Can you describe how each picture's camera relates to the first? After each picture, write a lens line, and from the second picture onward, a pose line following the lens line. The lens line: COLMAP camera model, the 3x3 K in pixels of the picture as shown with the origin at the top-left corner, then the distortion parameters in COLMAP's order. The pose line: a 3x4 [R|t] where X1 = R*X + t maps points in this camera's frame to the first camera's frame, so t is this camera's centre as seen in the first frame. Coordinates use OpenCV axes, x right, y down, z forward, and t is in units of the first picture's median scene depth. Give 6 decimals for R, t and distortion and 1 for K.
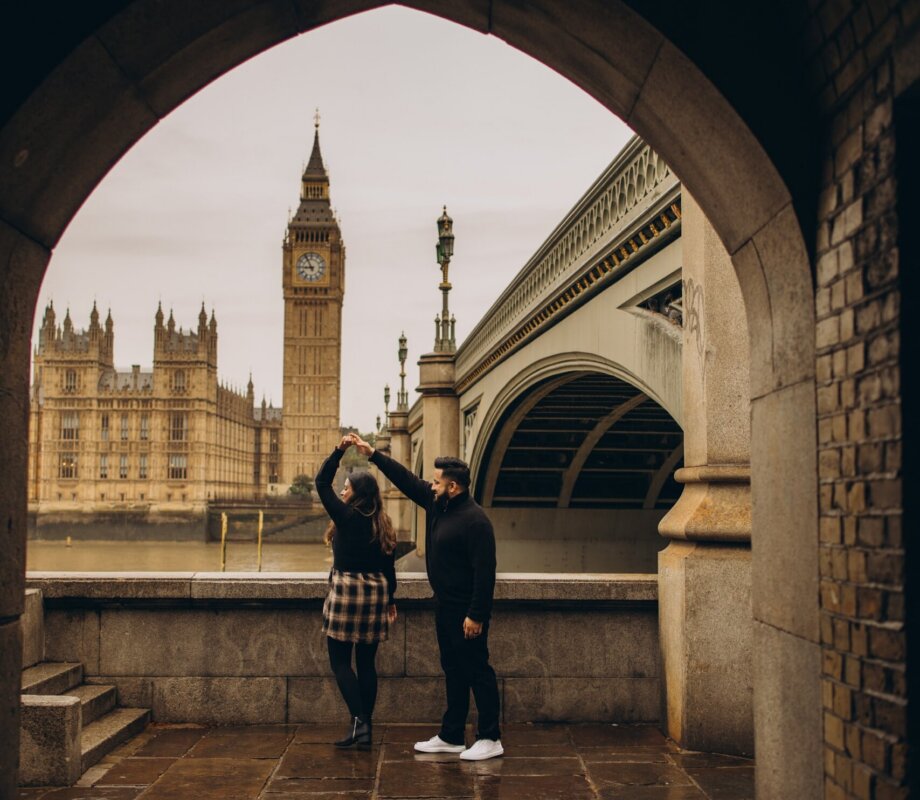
lens RADIAL K [[1415.4, 0, 460.0], [0, 1415.4, 400.0], [0, 0, 1]] dist [0.042300, -0.082162]
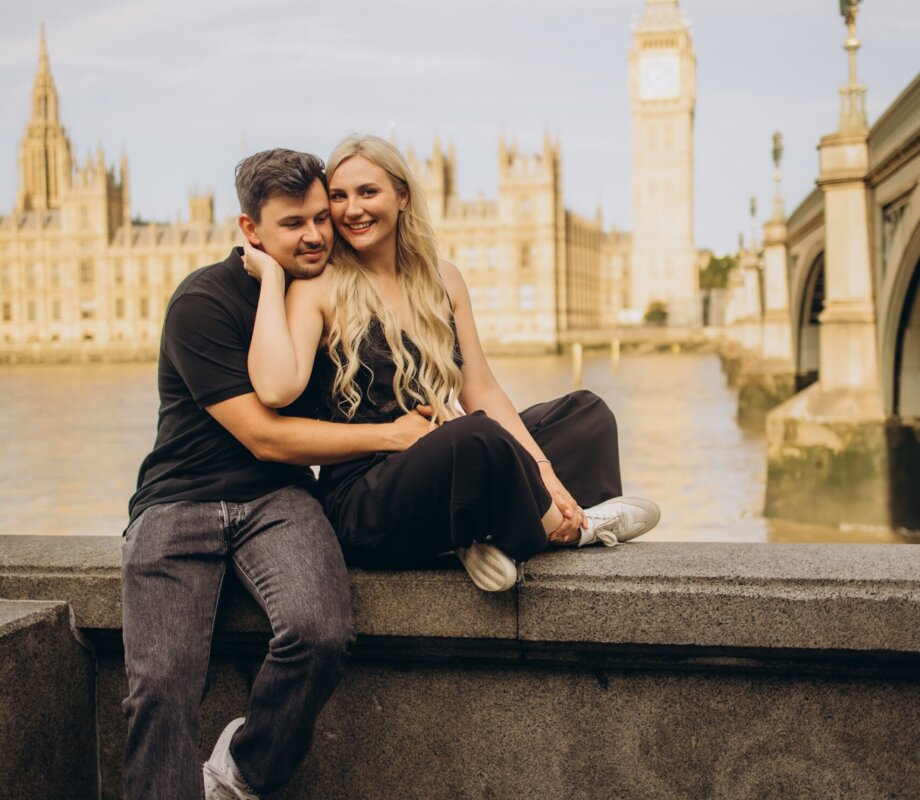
lens RADIAL K [[1433.4, 0, 460.0], [0, 1433.4, 400.0], [0, 0, 1]] dist [0.056585, -0.184924]
pose [[0.969914, -0.015530, -0.242953, -0.124034], [0.044634, 0.992391, 0.114748, 0.051890], [0.239323, -0.122140, 0.963227, 0.693582]]
